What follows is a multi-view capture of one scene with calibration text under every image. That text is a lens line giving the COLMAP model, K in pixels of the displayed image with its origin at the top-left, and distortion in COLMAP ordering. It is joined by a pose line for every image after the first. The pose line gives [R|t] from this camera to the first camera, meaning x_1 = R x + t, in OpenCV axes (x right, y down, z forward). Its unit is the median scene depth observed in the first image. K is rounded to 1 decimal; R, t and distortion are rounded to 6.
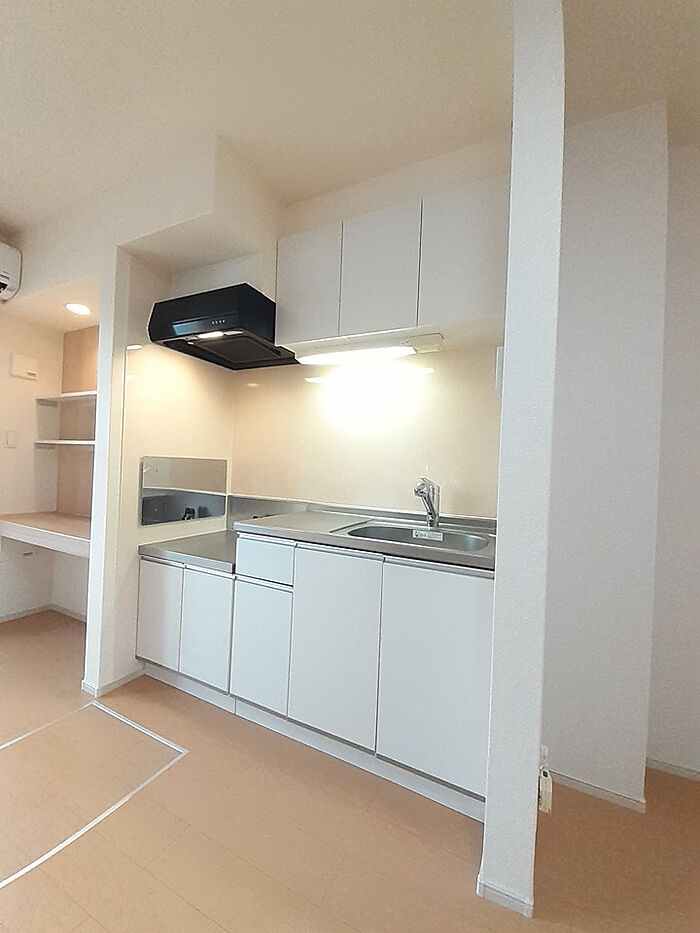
lens RADIAL K [[372.9, 0, 346.7], [0, 372.9, 467.0], [0, 0, 1]] dist [0.012223, -0.000827]
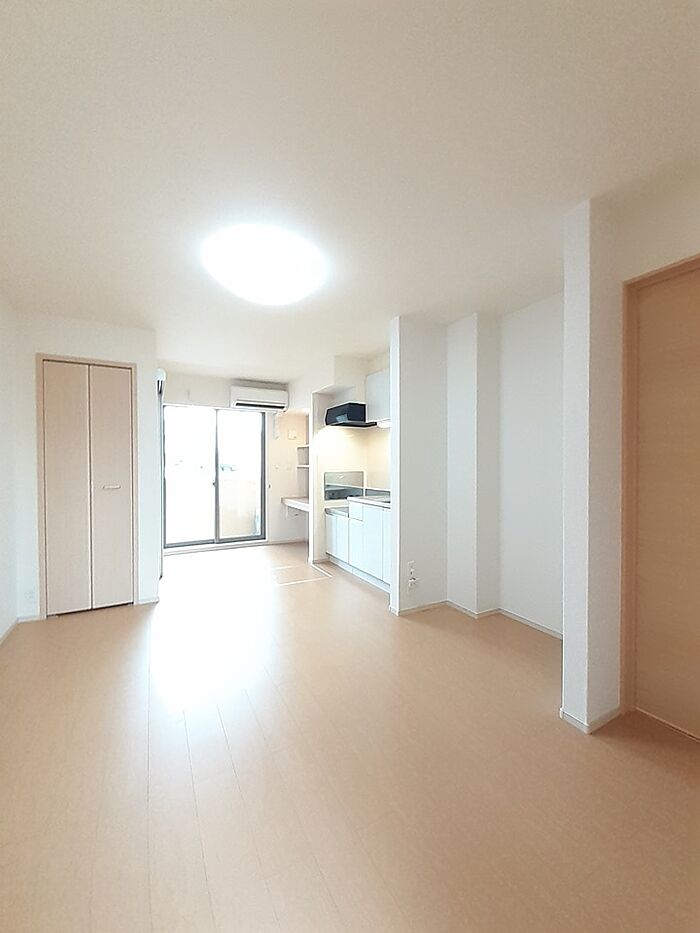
lens RADIAL K [[372.9, 0, 352.1], [0, 372.9, 467.4], [0, 0, 1]] dist [0.012223, -0.000827]
pose [[0.817407, -0.035281, -0.574979, 1.016095], [0.030331, 0.999374, -0.018203, -0.005617], [0.575262, -0.002561, 0.817965, -0.906048]]
